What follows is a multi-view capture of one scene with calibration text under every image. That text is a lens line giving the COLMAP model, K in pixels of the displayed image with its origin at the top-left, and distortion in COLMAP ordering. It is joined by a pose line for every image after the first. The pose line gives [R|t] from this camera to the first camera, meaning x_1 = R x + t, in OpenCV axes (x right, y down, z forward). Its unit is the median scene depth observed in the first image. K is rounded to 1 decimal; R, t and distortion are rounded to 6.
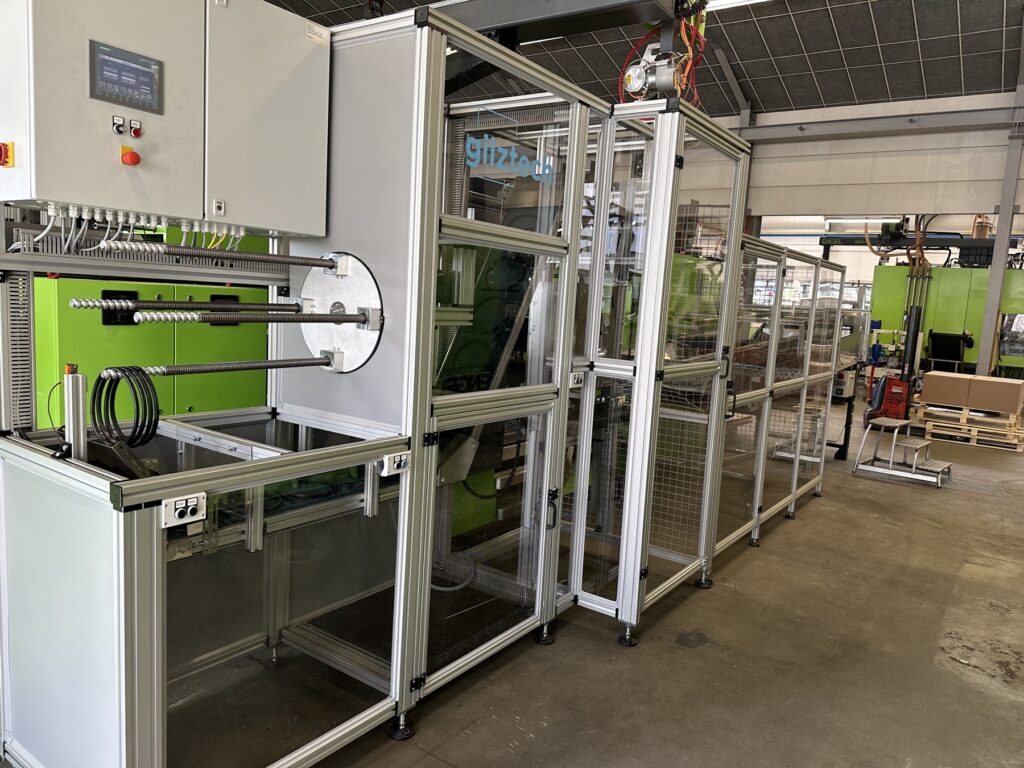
lens RADIAL K [[727.0, 0, 512.0], [0, 727.0, 384.0], [0, 0, 1]] dist [0.001793, -0.001625]
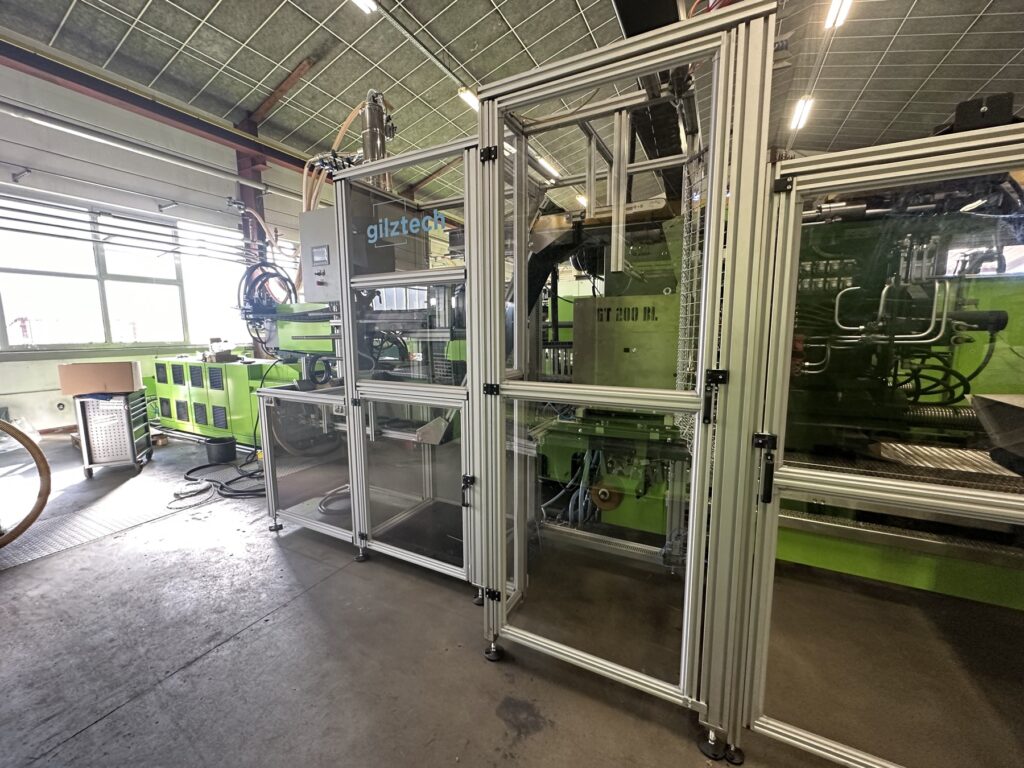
lens RADIAL K [[413.3, 0, 512.0], [0, 413.3, 384.0], [0, 0, 1]] dist [0.000131, 0.000028]
pose [[0.133592, 0.050368, -0.989756, 0.753418], [-0.112464, 0.993027, 0.035355, -0.037296], [0.984634, 0.106588, 0.138325, 0.973369]]
